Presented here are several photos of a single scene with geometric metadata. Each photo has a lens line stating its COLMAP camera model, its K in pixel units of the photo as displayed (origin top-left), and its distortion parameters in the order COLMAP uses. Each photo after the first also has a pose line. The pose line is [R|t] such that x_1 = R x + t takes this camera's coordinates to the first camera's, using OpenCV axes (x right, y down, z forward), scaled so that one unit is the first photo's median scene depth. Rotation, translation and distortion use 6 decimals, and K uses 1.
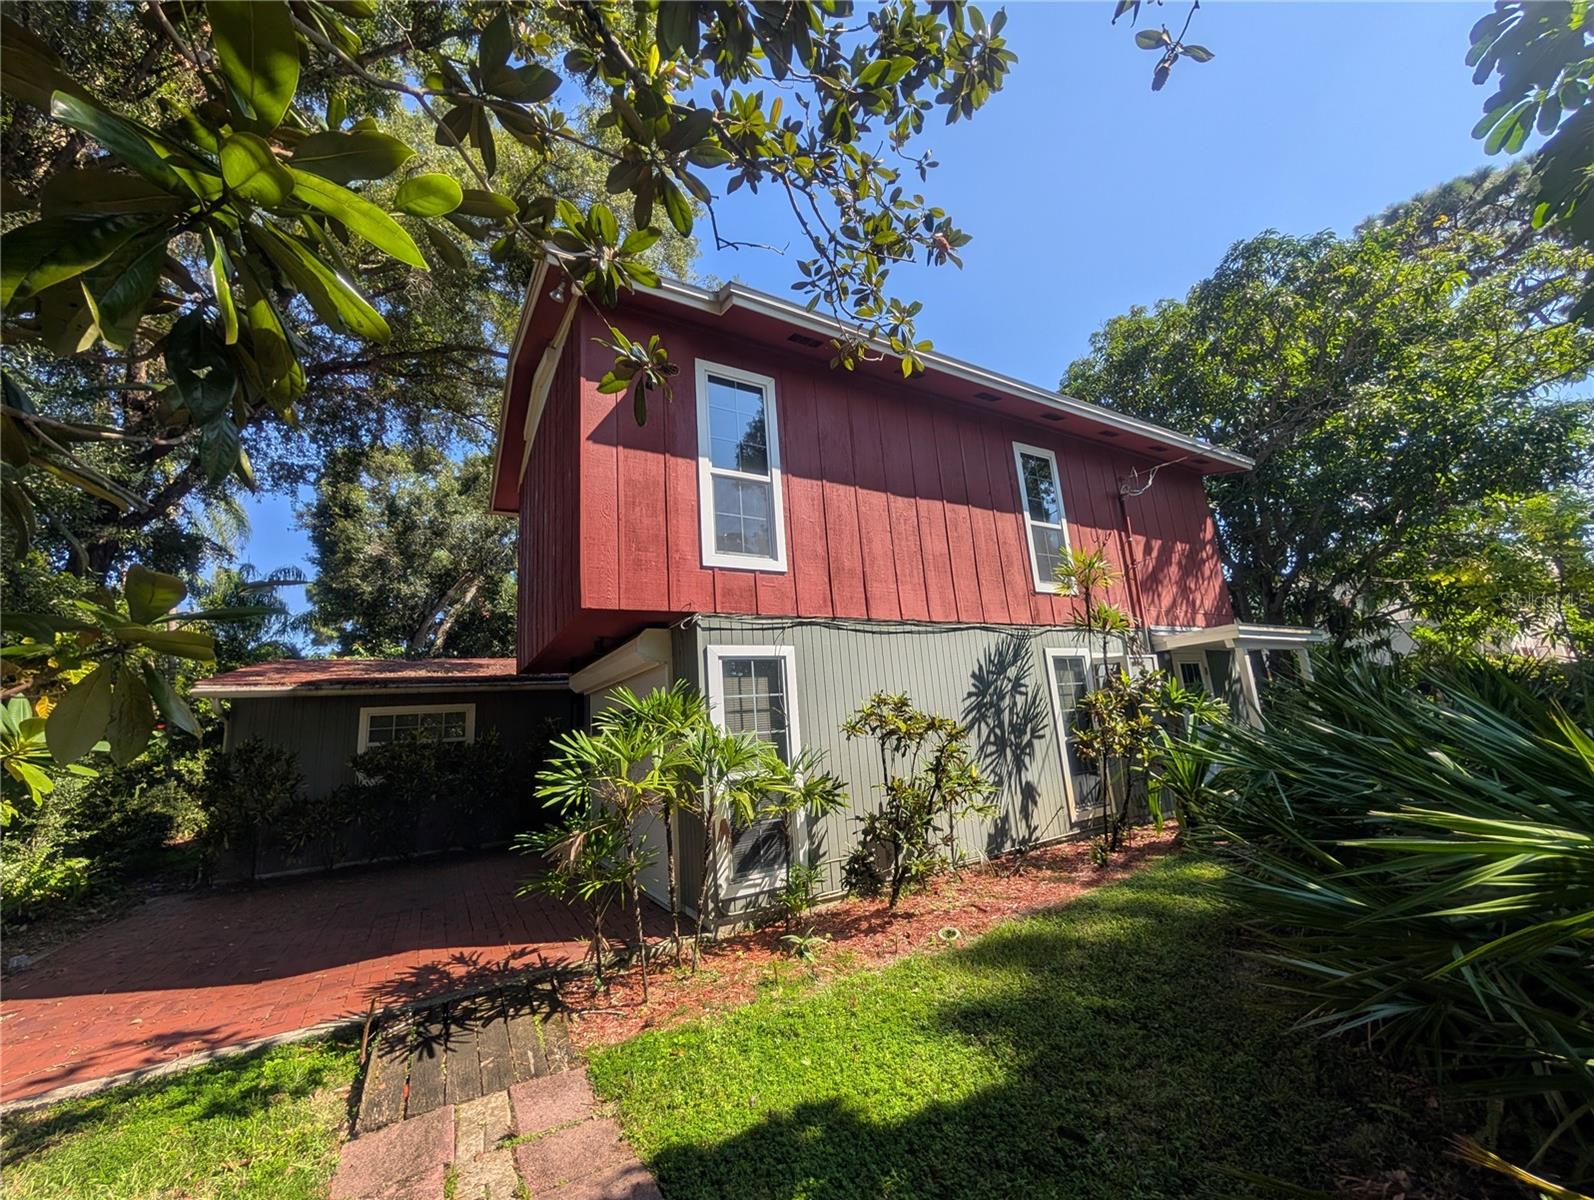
lens RADIAL K [[610.1, 0, 853.2], [0, 610.1, 603.3], [0, 0, 1]] dist [0.002969, 0.000422]
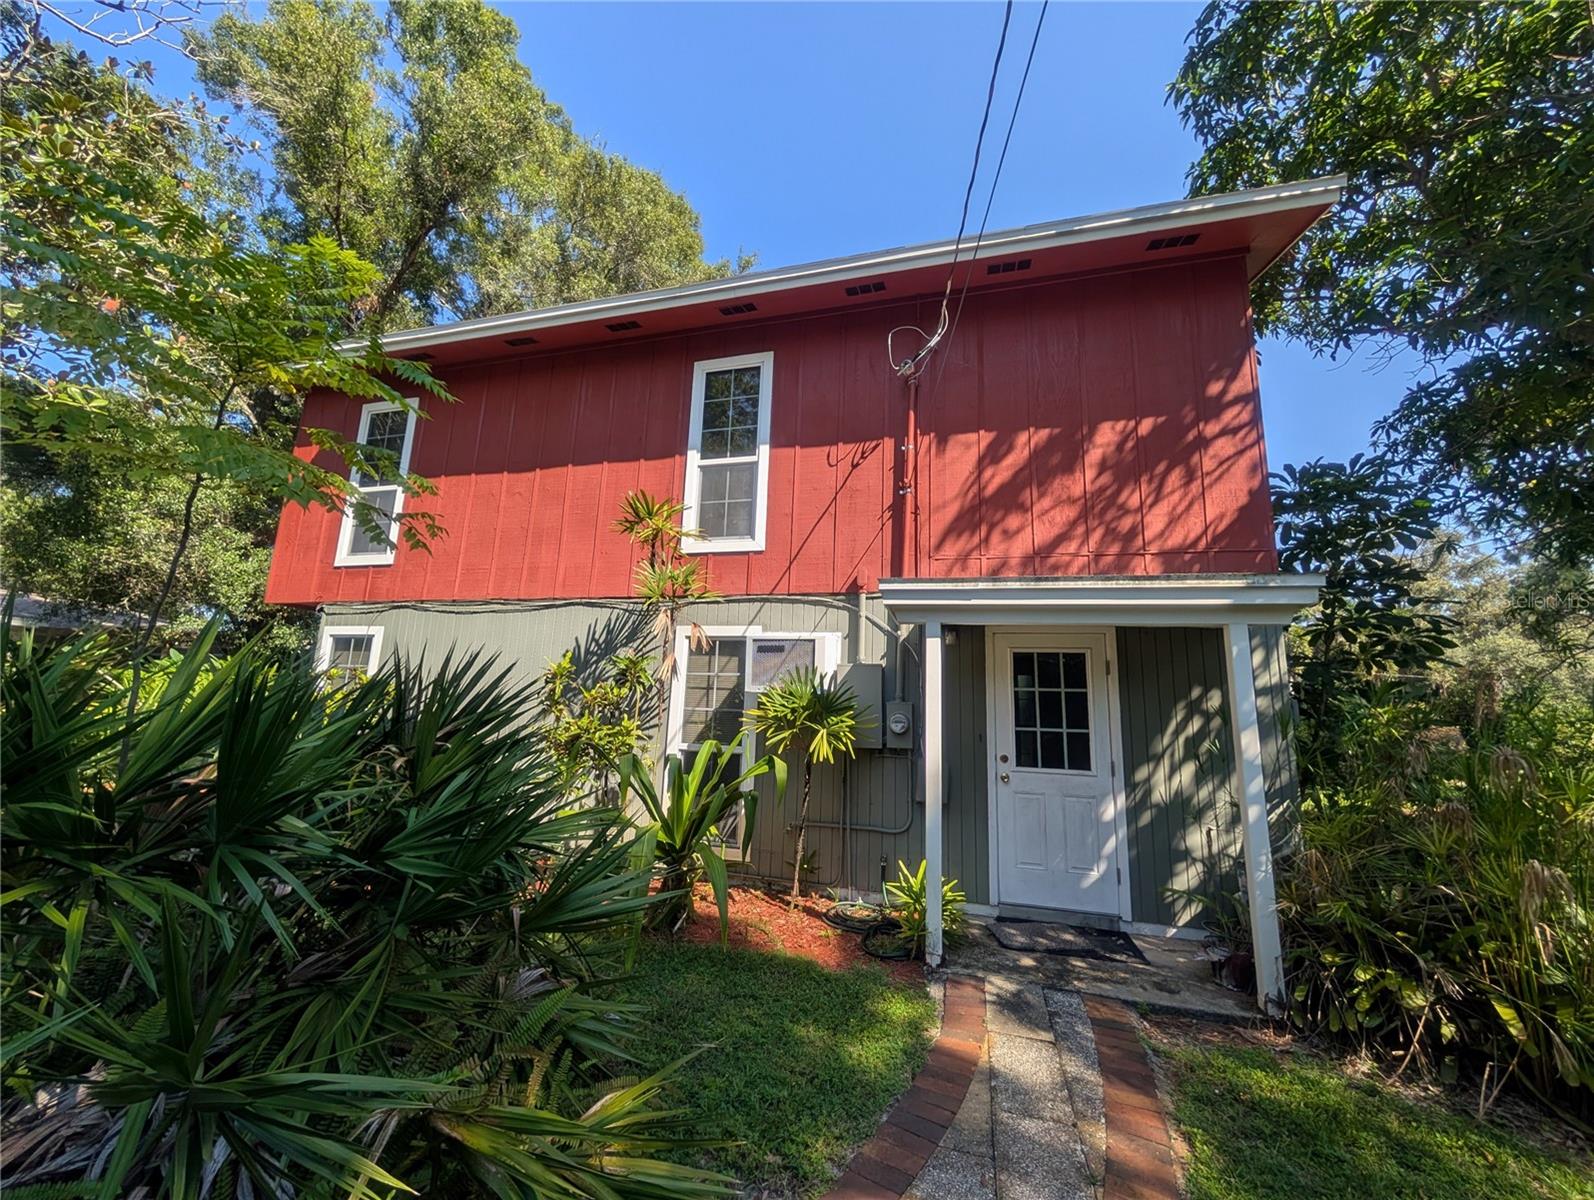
lens RADIAL K [[610.1, 0, 790.3], [0, 610.1, 604.8], [0, 0, 1]] dist [0.002969, 0.000422]
pose [[0.672158, -0.036698, -0.739497, 1.291815], [0.058070, 0.998307, 0.003241, 0.069546], [0.738127, -0.045121, 0.673152, 0.773310]]
